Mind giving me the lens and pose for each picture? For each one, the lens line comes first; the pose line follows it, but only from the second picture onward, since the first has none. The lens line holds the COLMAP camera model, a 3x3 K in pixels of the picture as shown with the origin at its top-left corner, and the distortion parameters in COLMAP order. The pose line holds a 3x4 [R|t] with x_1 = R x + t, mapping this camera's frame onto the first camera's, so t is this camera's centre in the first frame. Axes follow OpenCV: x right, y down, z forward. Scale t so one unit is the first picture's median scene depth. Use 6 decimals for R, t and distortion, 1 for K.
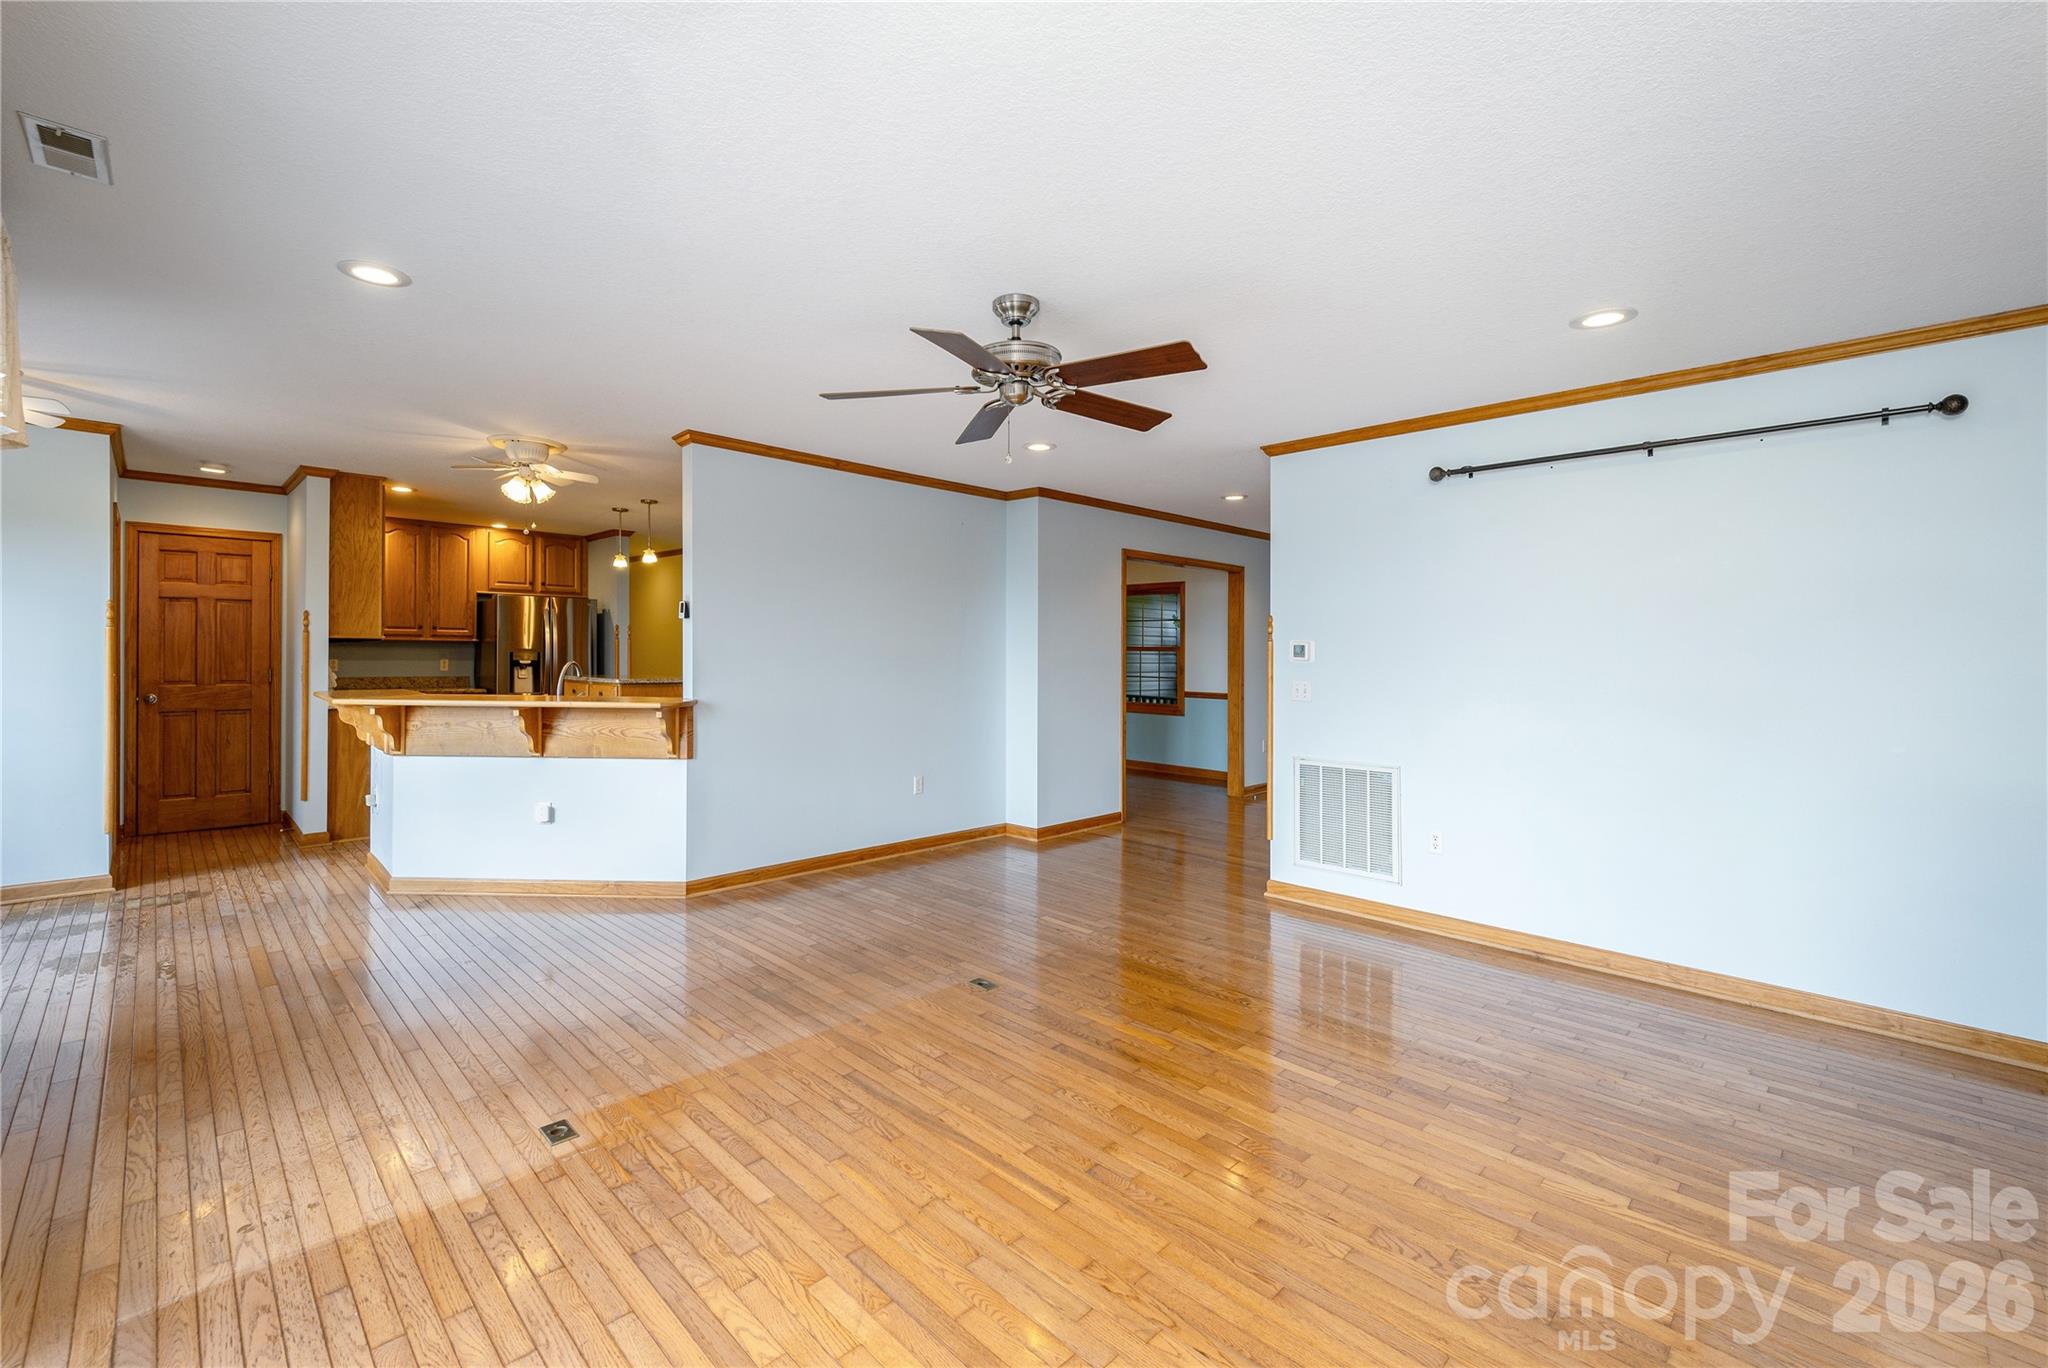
lens RADIAL K [[911.7, 0, 1023.7], [0, 911.7, 641.9], [0, 0, 1]] dist [-0.000260, -0.000104]
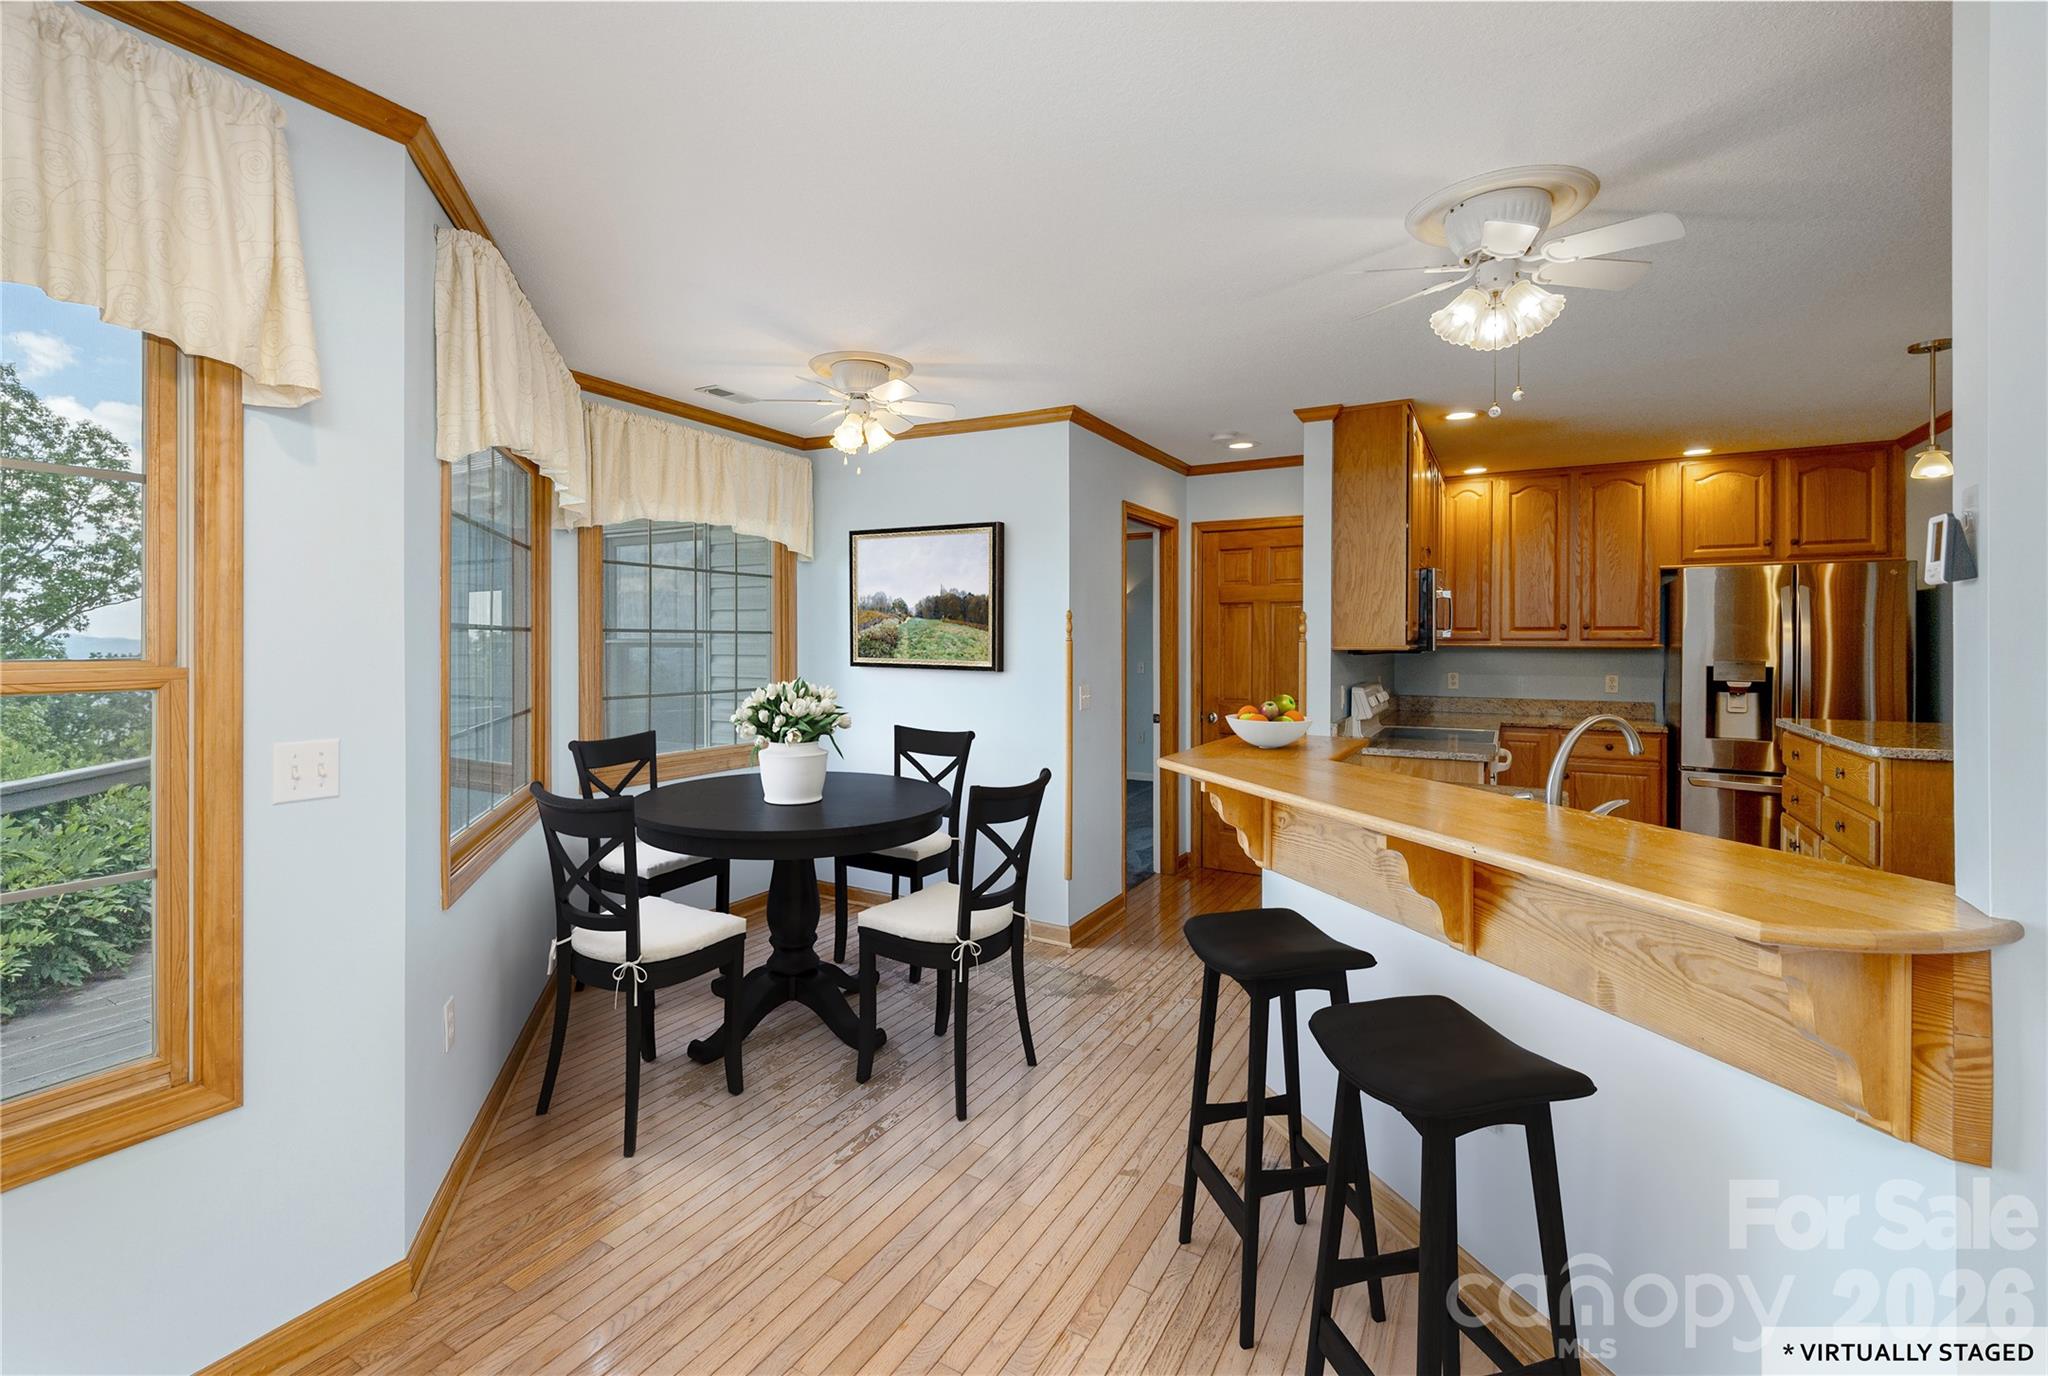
lens RADIAL K [[906.5, 0, 963.3], [0, 906.5, 636.7], [0, 0, 1]] dist [0.036007, 0.000175]
pose [[0.244729, -0.013115, -0.969503, -0.147263], [0.011106, 0.999881, -0.010722, -0.008555], [0.969528, -0.008143, 0.244845, 0.523089]]
